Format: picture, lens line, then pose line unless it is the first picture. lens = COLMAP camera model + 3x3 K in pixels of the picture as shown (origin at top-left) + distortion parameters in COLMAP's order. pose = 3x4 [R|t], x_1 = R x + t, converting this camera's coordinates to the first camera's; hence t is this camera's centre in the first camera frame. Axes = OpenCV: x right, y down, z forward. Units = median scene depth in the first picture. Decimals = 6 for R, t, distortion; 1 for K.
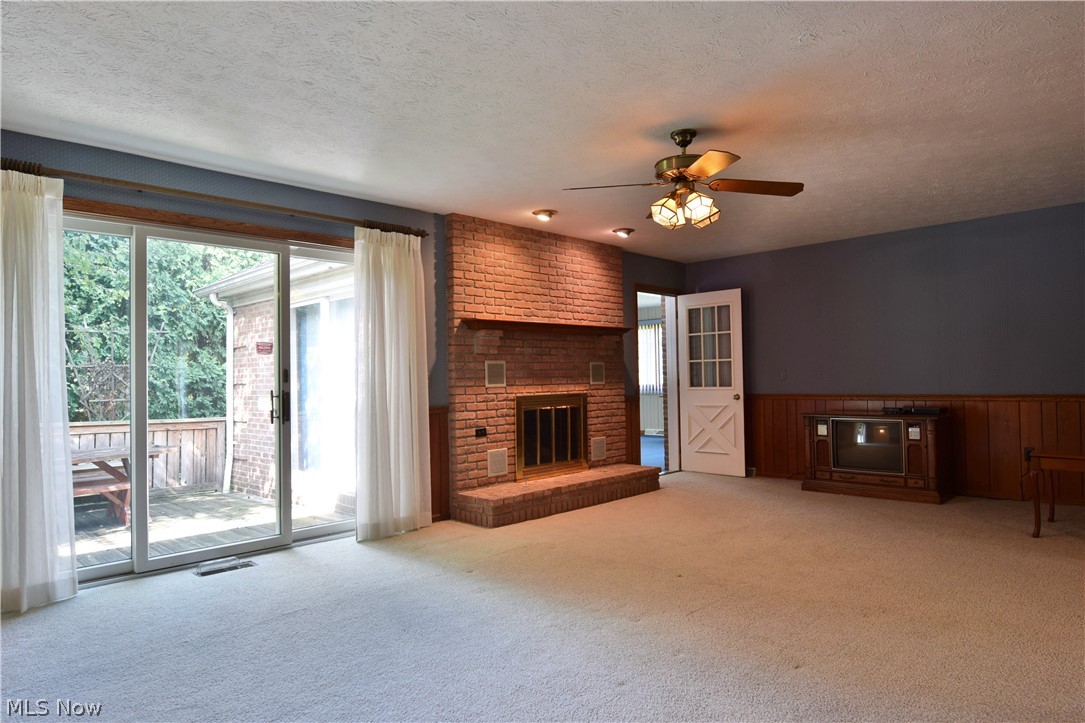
lens RADIAL K [[662.4, 0, 546.1], [0, 662.4, 363.3], [0, 0, 1]] dist [-0.011423, -0.005640]
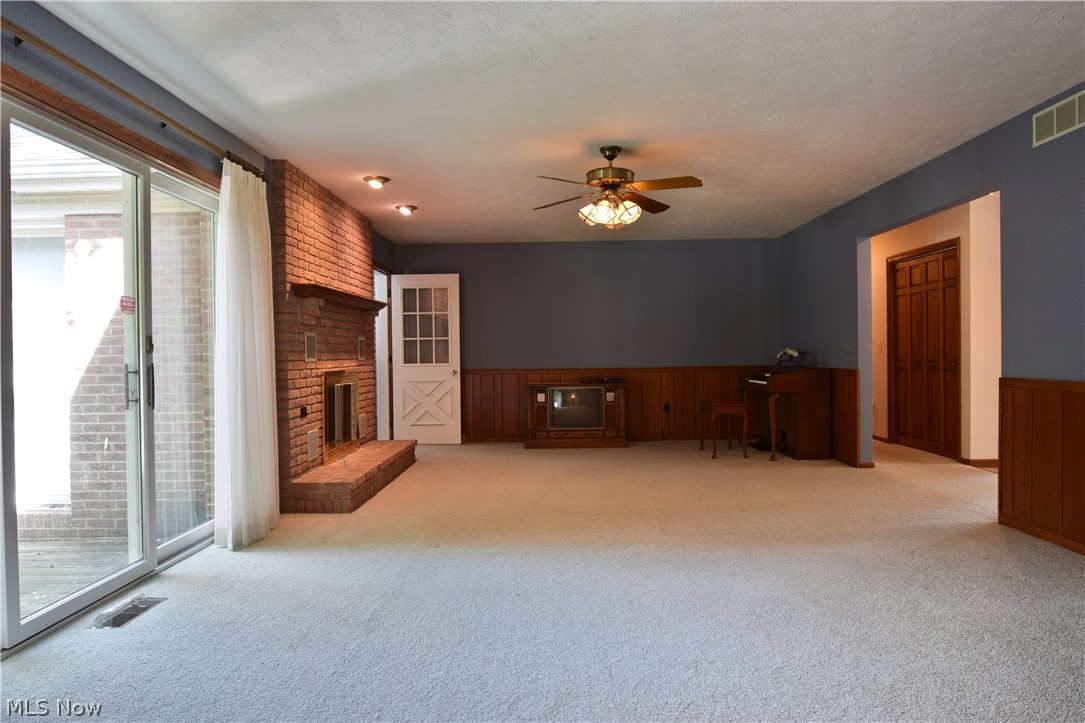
lens RADIAL K [[662.4, 0, 546.1], [0, 662.4, 363.3], [0, 0, 1]] dist [-0.011423, -0.005640]
pose [[0.721883, -0.001504, 0.692013, -0.464948], [-0.016945, 0.999659, 0.019849, 0.014639], [-0.691807, -0.026055, 0.721612, 0.128721]]
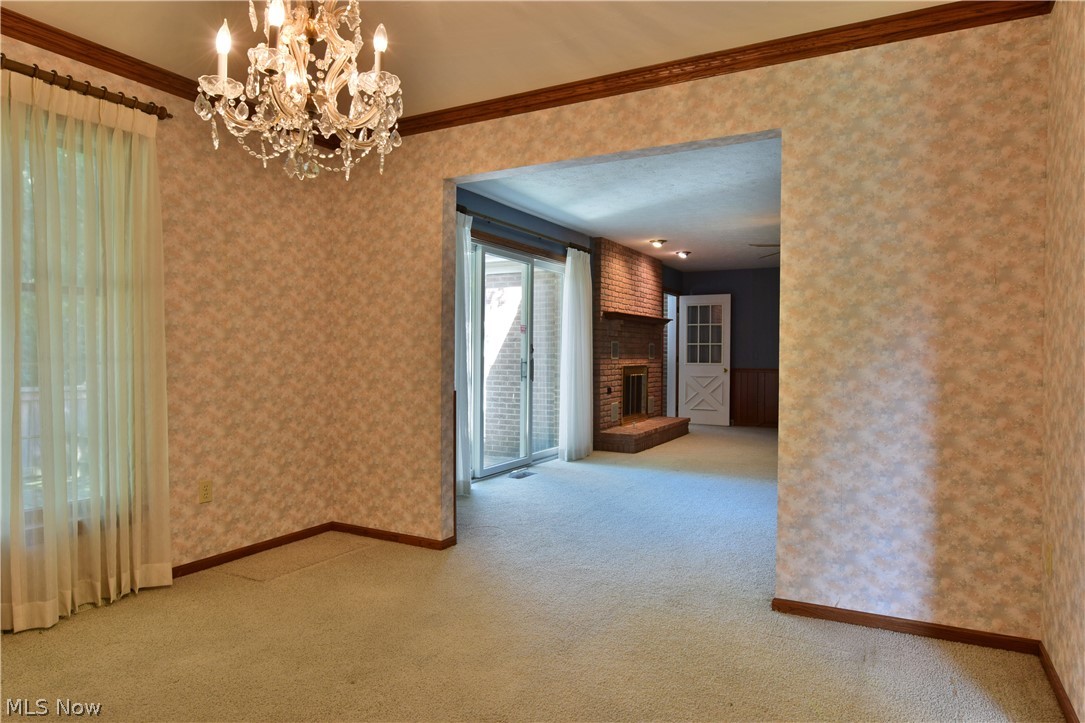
lens RADIAL K [[662.4, 0, 546.1], [0, 662.4, 363.3], [0, 0, 1]] dist [-0.011423, -0.005640]
pose [[0.959731, 0.019832, 0.280220, -0.616131], [-0.029451, 0.999111, 0.030156, 0.005329], [-0.279373, -0.037195, 0.959462, -0.330960]]
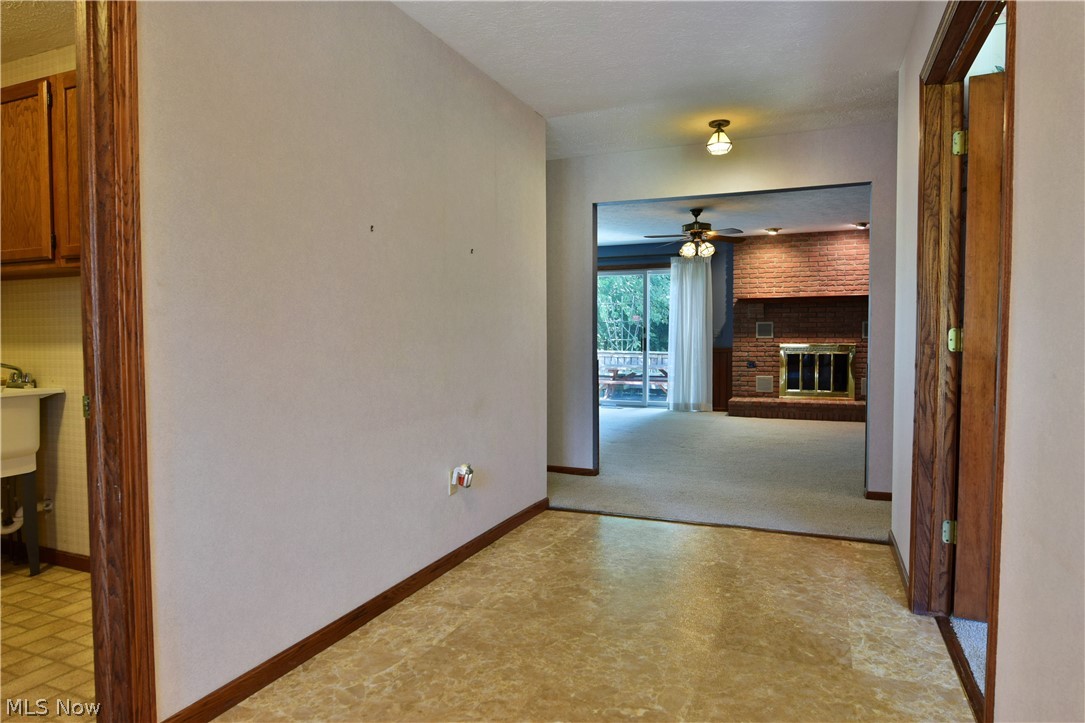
lens RADIAL K [[662.4, 0, 546.1], [0, 662.4, 363.3], [0, 0, 1]] dist [-0.011423, -0.005640]
pose [[0.373119, 0.058320, -0.925949, 1.228625], [0.016633, 0.997441, 0.069526, -0.024188], [0.927634, -0.041343, 0.371194, -0.105532]]
